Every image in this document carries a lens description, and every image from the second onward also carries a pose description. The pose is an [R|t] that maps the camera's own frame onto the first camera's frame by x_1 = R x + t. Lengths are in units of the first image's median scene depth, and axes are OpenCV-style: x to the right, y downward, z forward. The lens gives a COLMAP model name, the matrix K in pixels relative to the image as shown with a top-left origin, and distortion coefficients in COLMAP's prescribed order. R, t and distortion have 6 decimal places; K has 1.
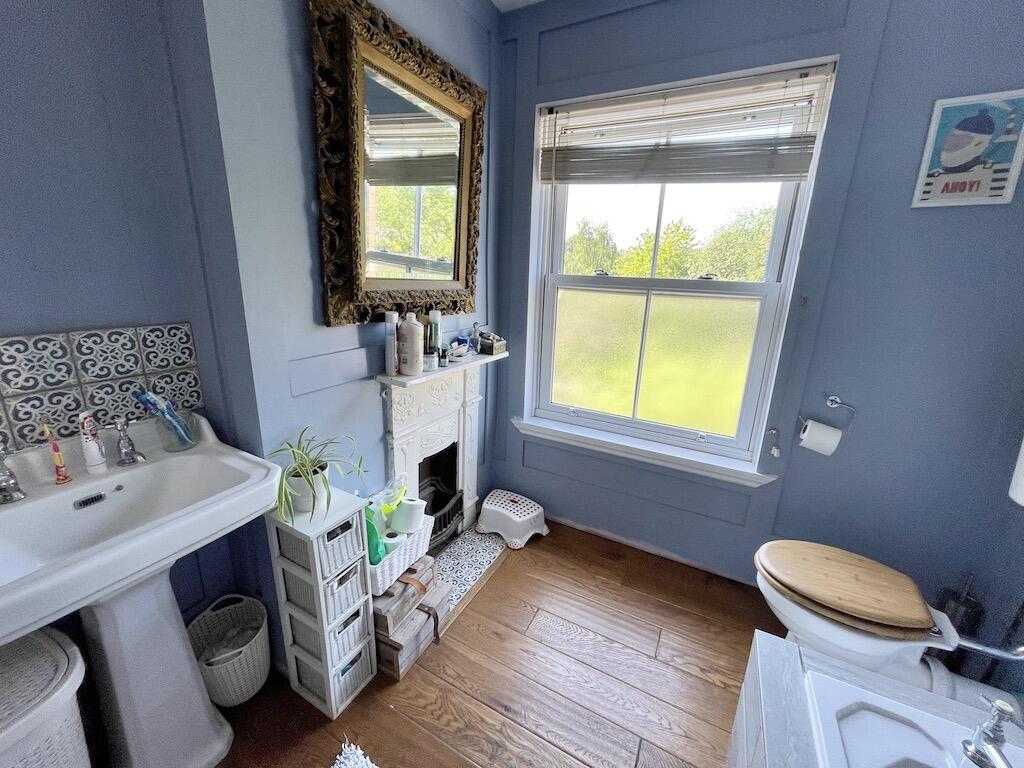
lens RADIAL K [[408.8, 0, 512.9], [0, 408.8, 380.7], [0, 0, 1]] dist [-0.005872, -0.000305]
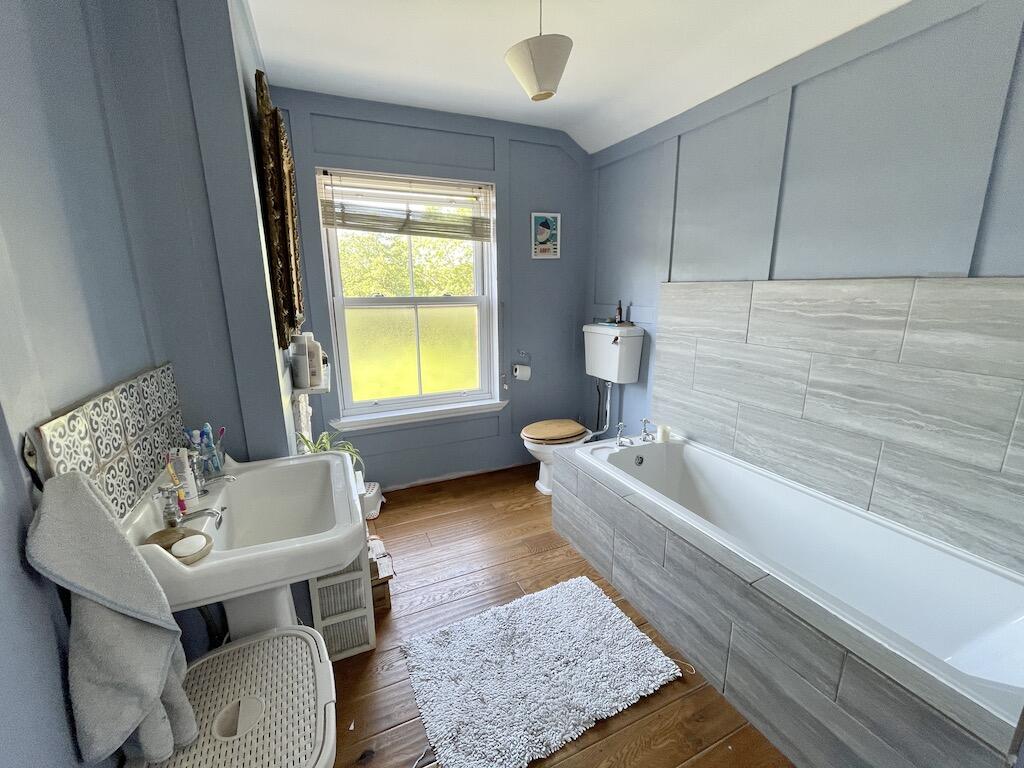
lens RADIAL K [[408.8, 0, 508.0], [0, 408.8, 383.6], [0, 0, 1]] dist [-0.005872, -0.000305]
pose [[0.617204, -0.213357, 0.757322, -0.723555], [0.236707, 0.968292, 0.079881, 0.016471], [-0.750352, 0.129961, 0.648137, -0.193704]]
